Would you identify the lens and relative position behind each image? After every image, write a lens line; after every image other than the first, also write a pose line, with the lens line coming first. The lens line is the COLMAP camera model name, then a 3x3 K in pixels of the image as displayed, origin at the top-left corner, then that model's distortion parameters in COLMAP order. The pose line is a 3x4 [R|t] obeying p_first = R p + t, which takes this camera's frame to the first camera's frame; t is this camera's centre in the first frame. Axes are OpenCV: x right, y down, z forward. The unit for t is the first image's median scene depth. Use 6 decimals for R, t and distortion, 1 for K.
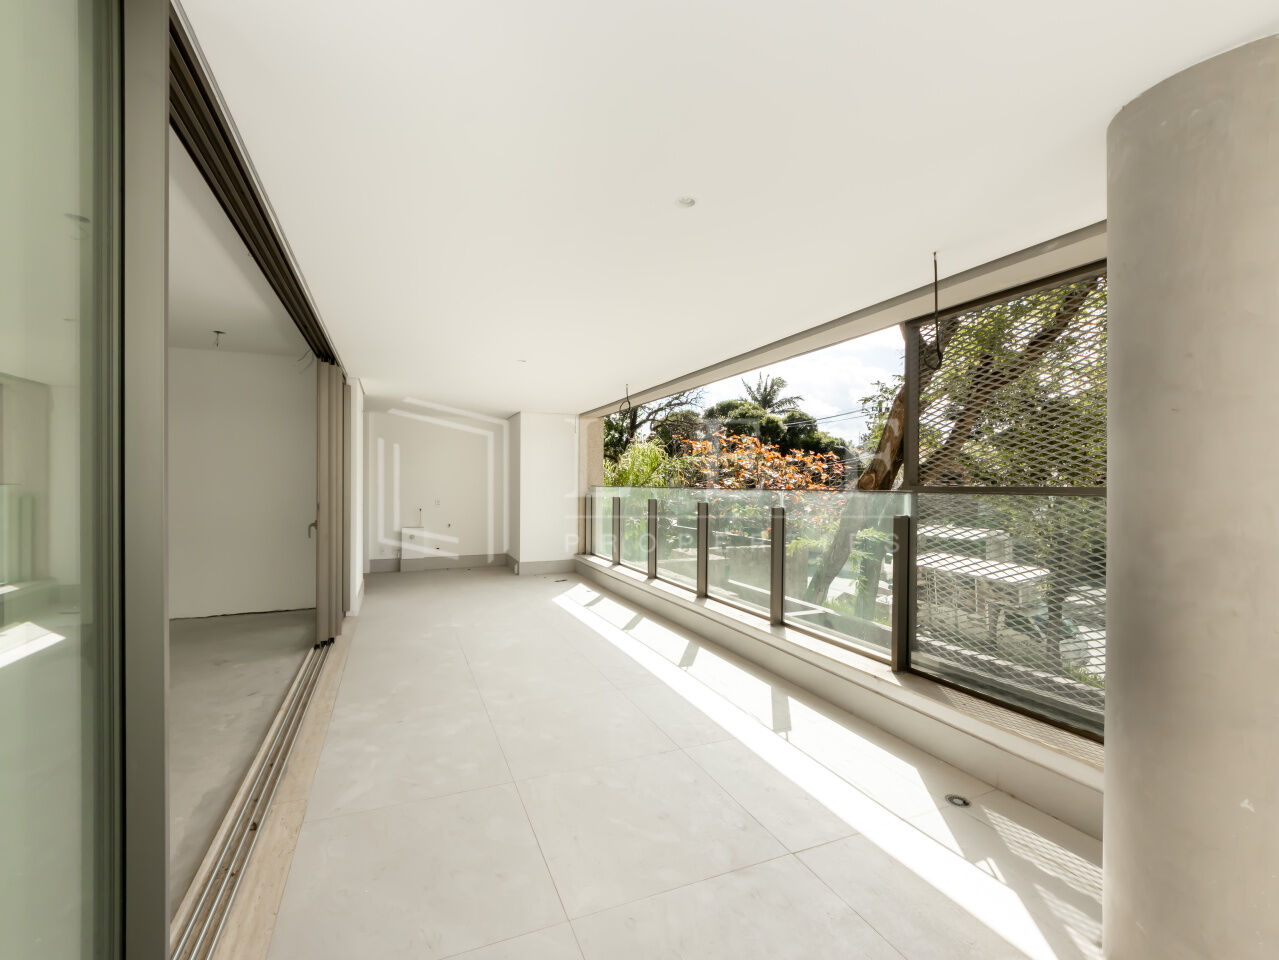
lens RADIAL K [[551.0, 0, 631.6], [0, 551.0, 488.6], [0, 0, 1]] dist [0.017205, -0.010517]
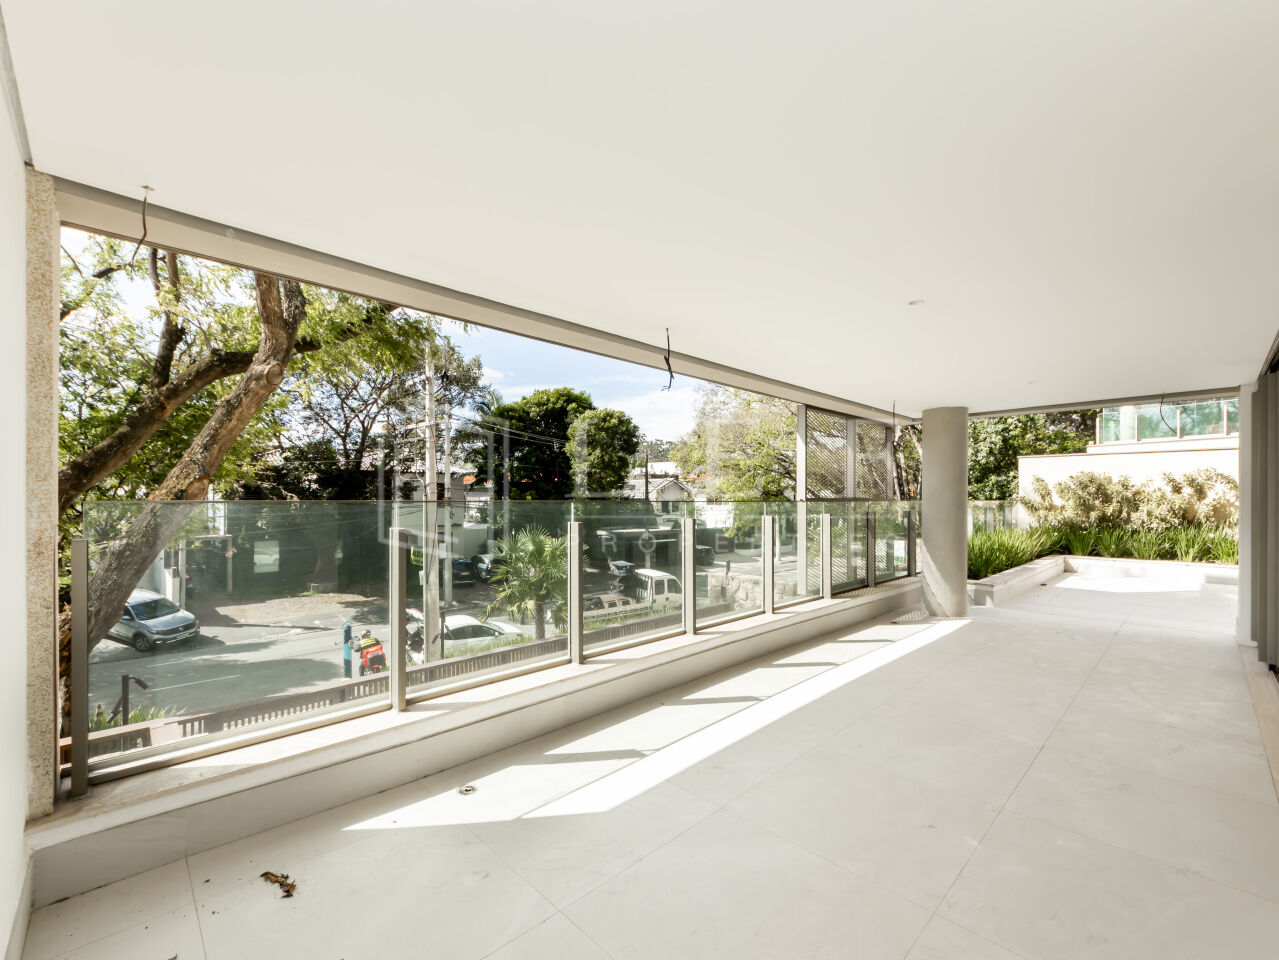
lens RADIAL K [[551.0, 0, 631.6], [0, 551.0, 488.6], [0, 0, 1]] dist [0.017205, -0.010517]
pose [[-0.340590, -0.017354, 0.940052, -0.619462], [-0.002717, 0.999844, 0.017473, -0.038944], [-0.940208, 0.003397, -0.340584, 1.350608]]
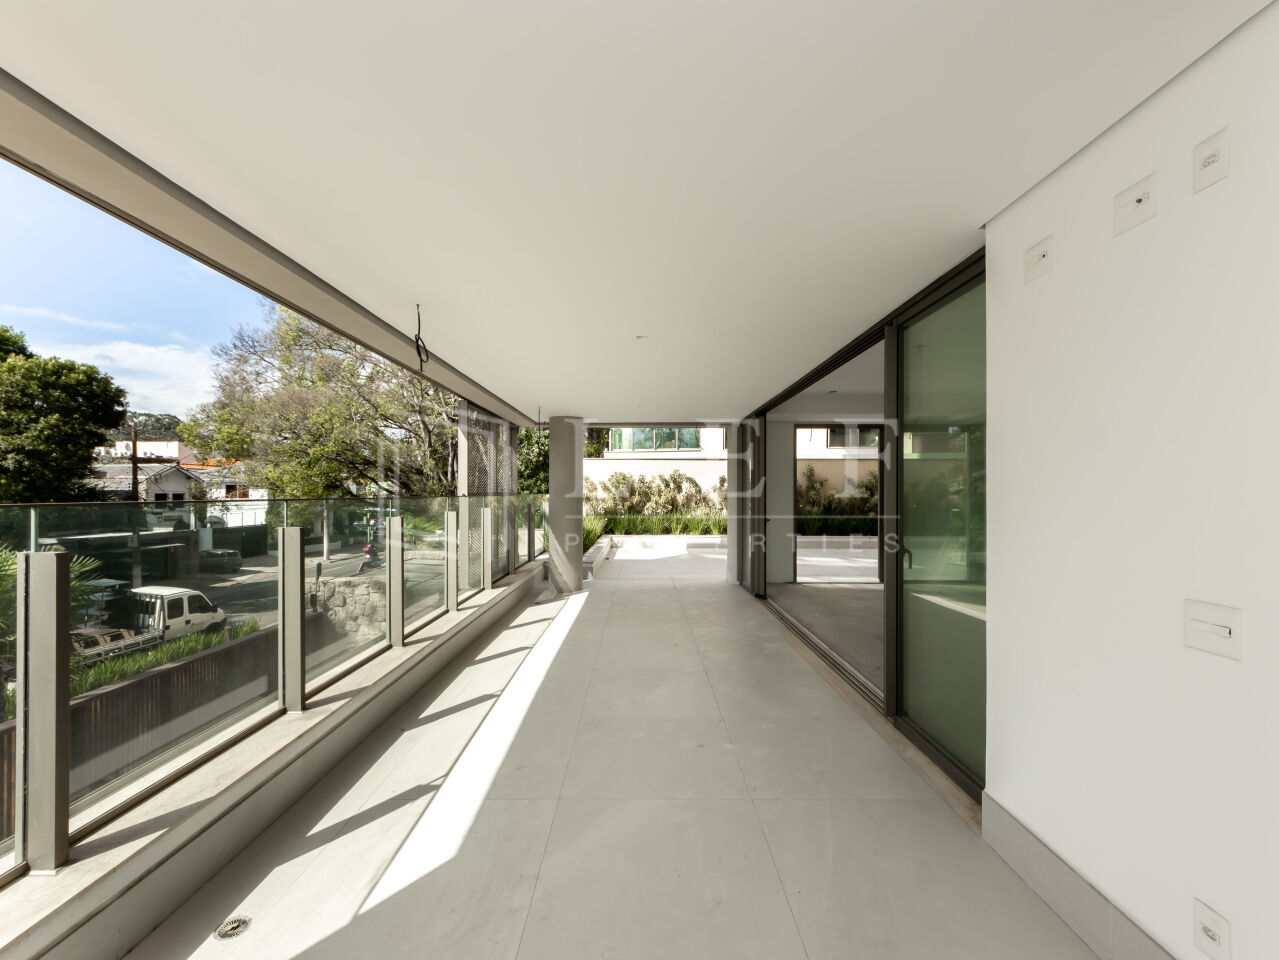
lens RADIAL K [[551.0, 0, 631.6], [0, 551.0, 488.6], [0, 0, 1]] dist [0.017205, -0.010517]
pose [[-0.911797, -0.035011, 0.409146, -0.450656], [-0.029920, 0.999375, 0.018841, -0.041867], [-0.409550, 0.004937, -0.912274, 1.538675]]
